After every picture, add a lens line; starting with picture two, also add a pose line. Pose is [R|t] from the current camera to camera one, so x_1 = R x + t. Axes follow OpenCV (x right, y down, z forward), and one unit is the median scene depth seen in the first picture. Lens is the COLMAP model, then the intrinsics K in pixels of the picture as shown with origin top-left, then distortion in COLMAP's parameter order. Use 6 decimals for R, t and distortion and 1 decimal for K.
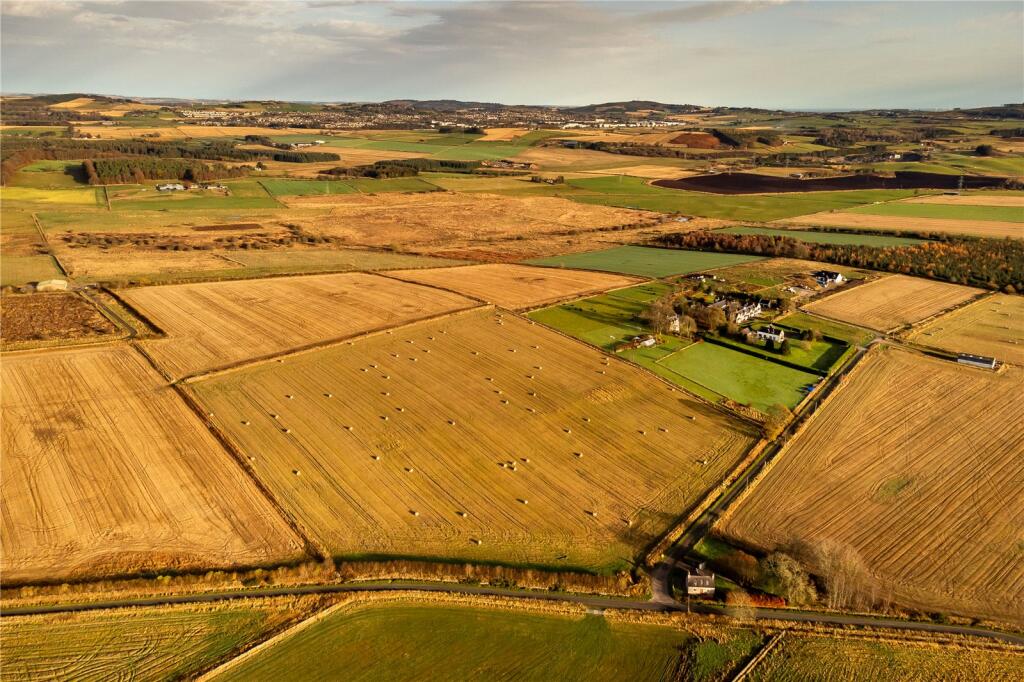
lens RADIAL K [[739.5, 0, 512.0], [0, 739.5, 341.0], [0, 0, 1]] dist [0.049931, 0.004260]
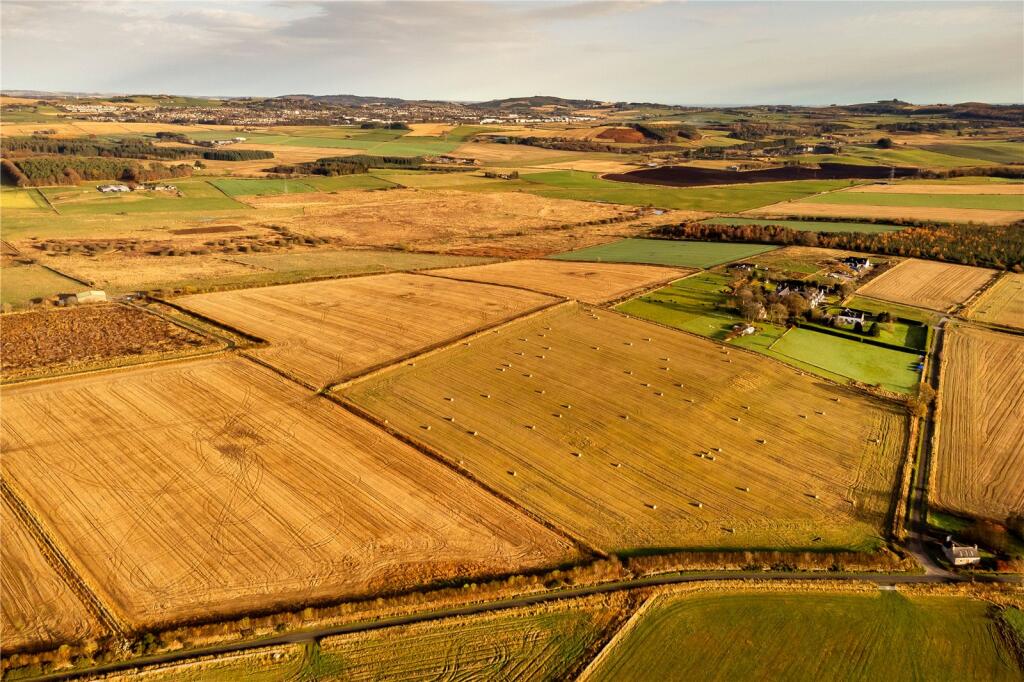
lens RADIAL K [[739.5, 0, 512.0], [0, 739.5, 341.0], [0, 0, 1]] dist [0.049931, 0.004260]
pose [[0.990949, -0.043186, 0.127099, -0.260277], [0.042430, 0.999062, 0.008652, -0.005936], [-0.127353, -0.003181, 0.991852, 0.012669]]
